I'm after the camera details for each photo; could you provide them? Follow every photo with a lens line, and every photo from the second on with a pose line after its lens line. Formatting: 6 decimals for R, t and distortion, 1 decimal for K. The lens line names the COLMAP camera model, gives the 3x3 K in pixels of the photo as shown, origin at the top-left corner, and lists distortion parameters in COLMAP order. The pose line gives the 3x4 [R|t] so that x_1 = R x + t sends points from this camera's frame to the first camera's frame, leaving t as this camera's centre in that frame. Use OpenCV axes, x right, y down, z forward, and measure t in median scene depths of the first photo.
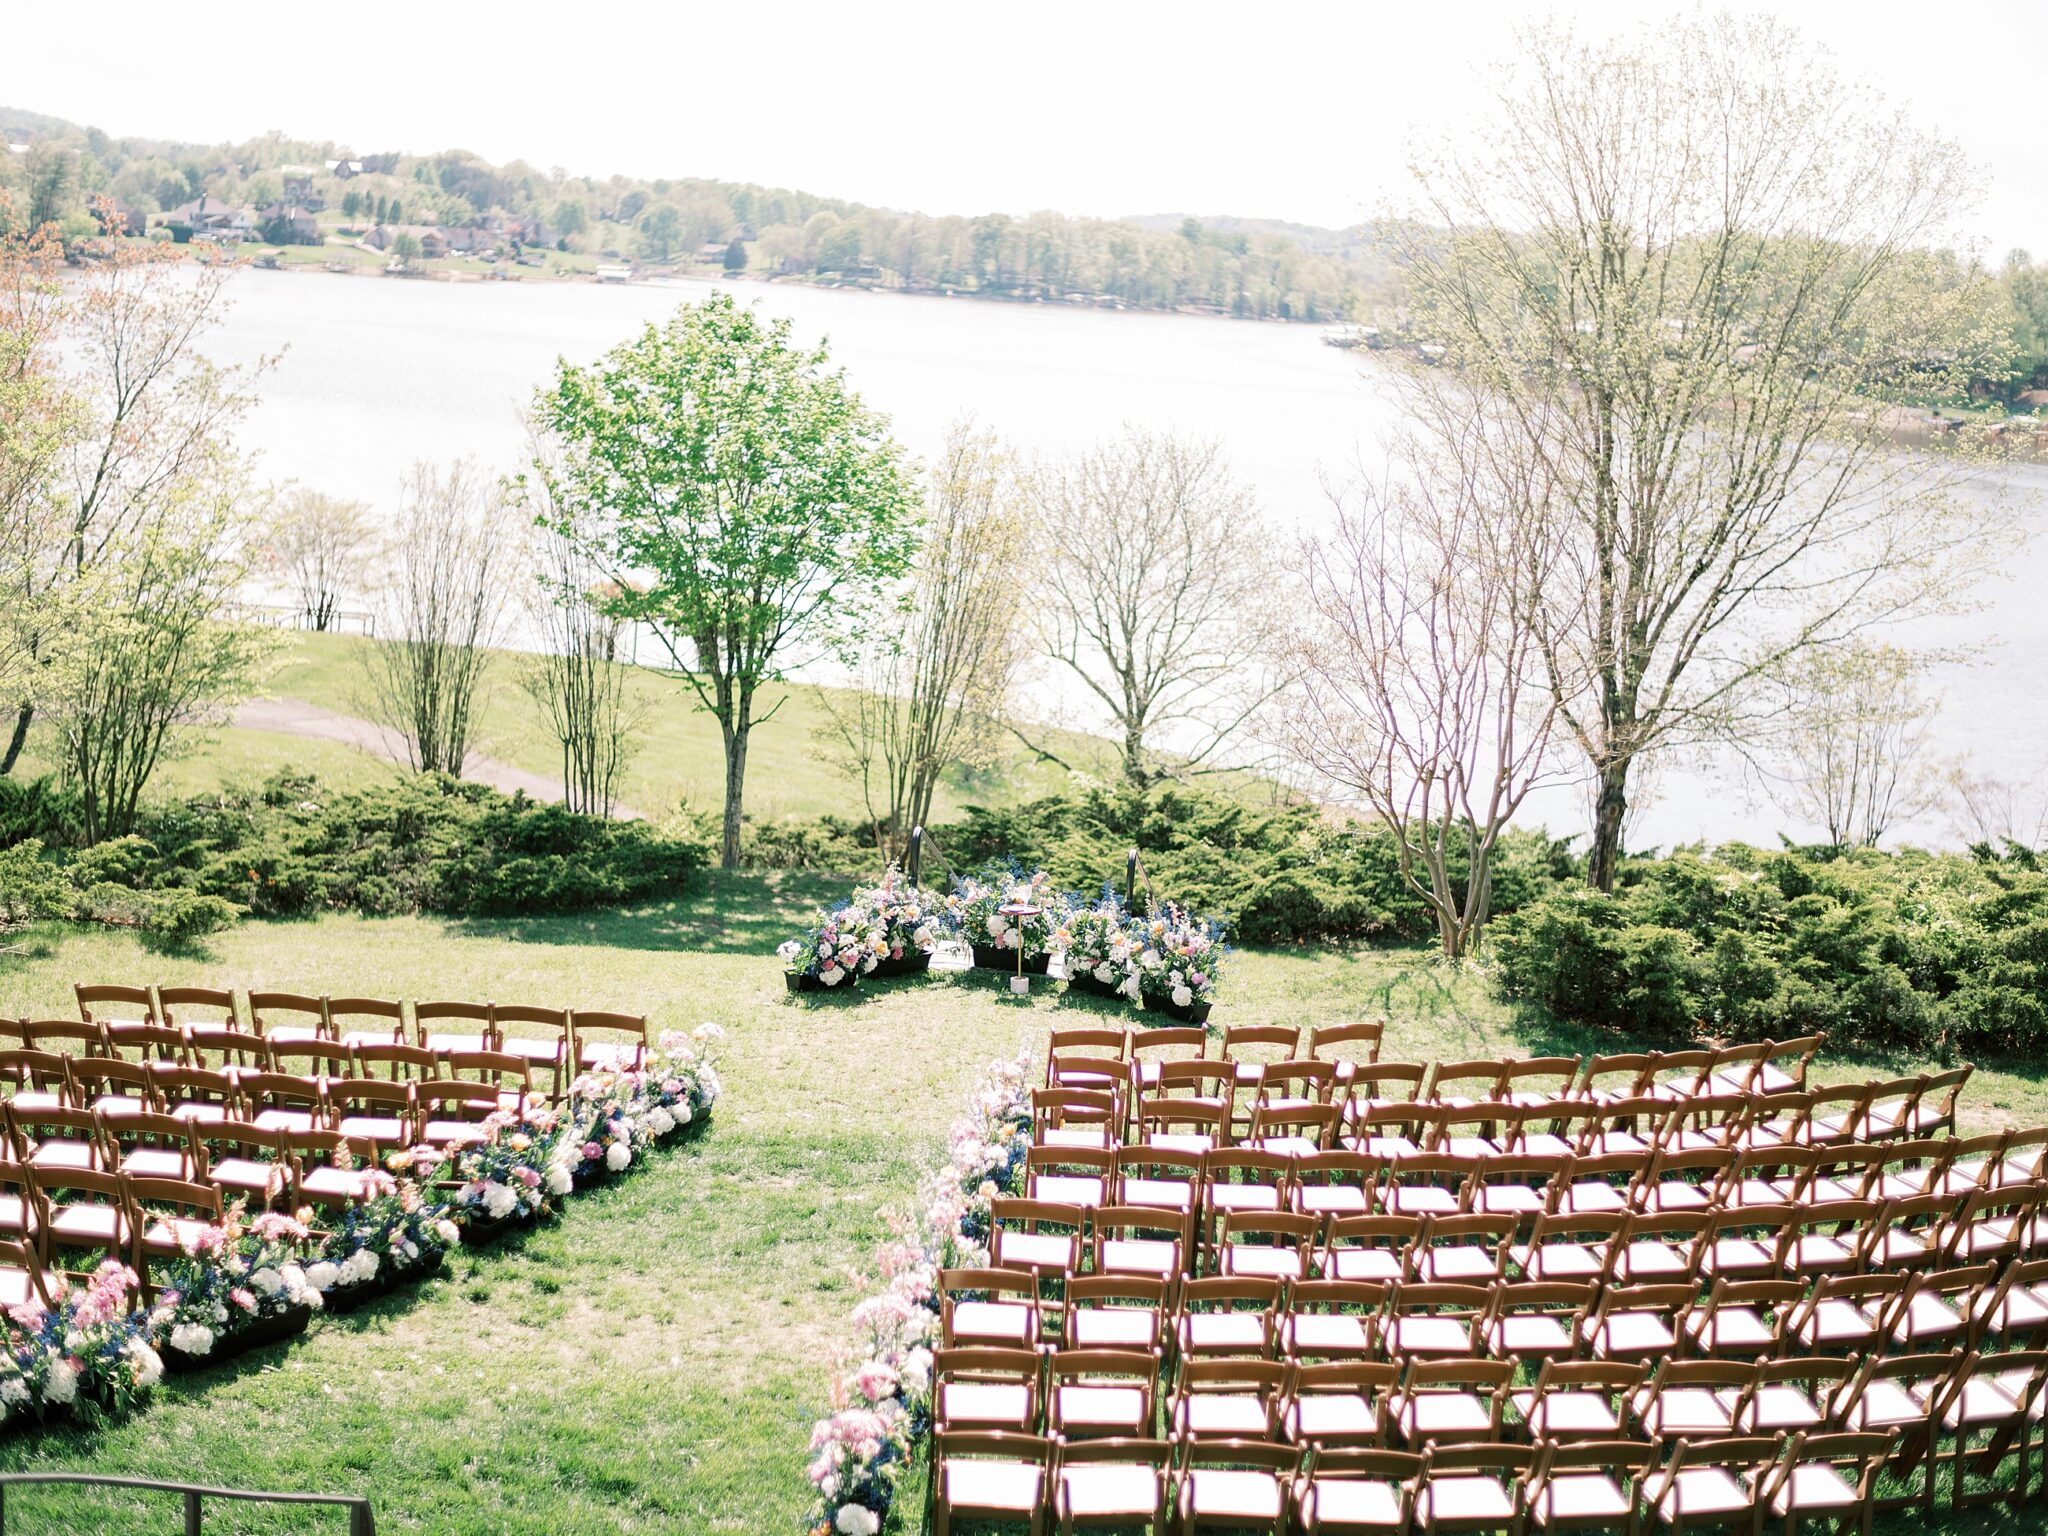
lens RADIAL K [[3656.8, 0, 1024.1], [0, 3656.8, 767.8], [0, 0, 1]] dist [-0.064025, 0.000000]
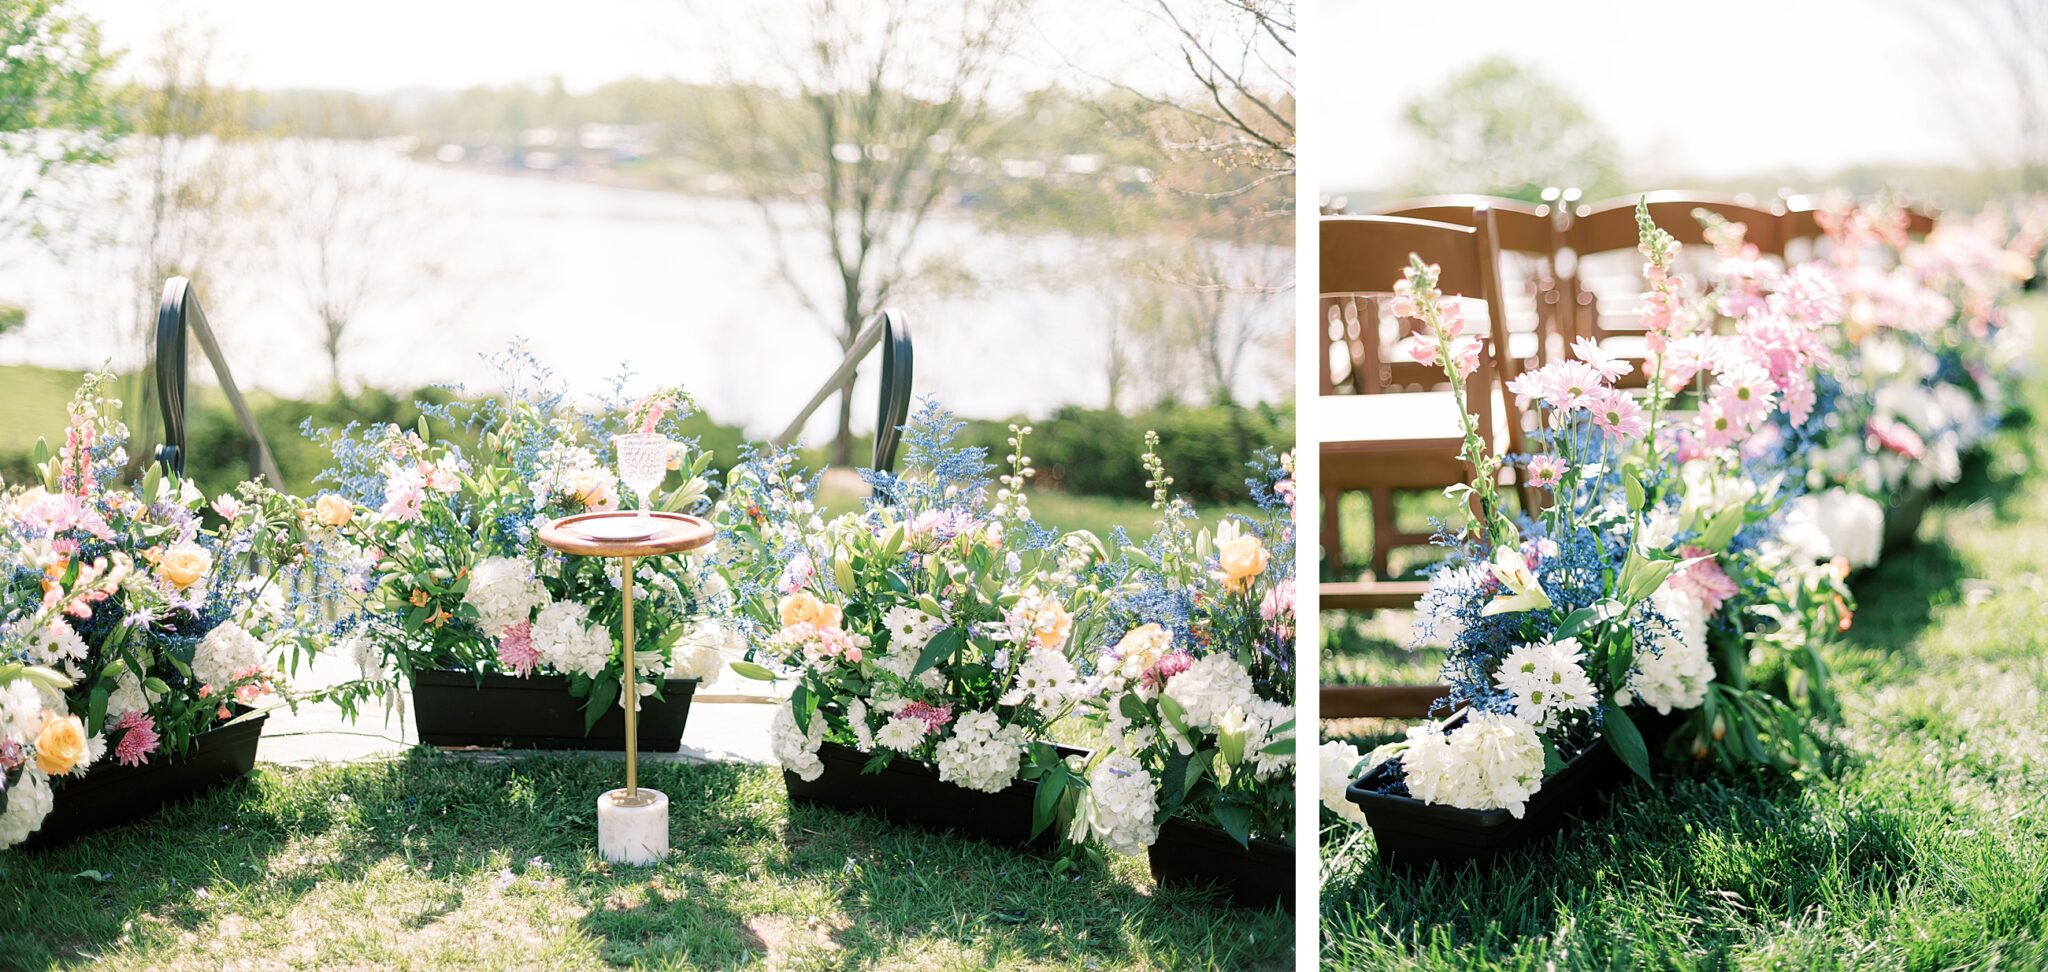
lens RADIAL K [[3500.1, 0, 1024.4], [0, 3500.1, 486.6], [0, 0, 1]] dist [0.000850, 0.000000]
pose [[0.975229, -0.068676, 0.210267, -0.024307], [0.060214, 0.997107, 0.046391, 0.025843], [-0.212844, -0.032581, 0.976543, 0.750167]]
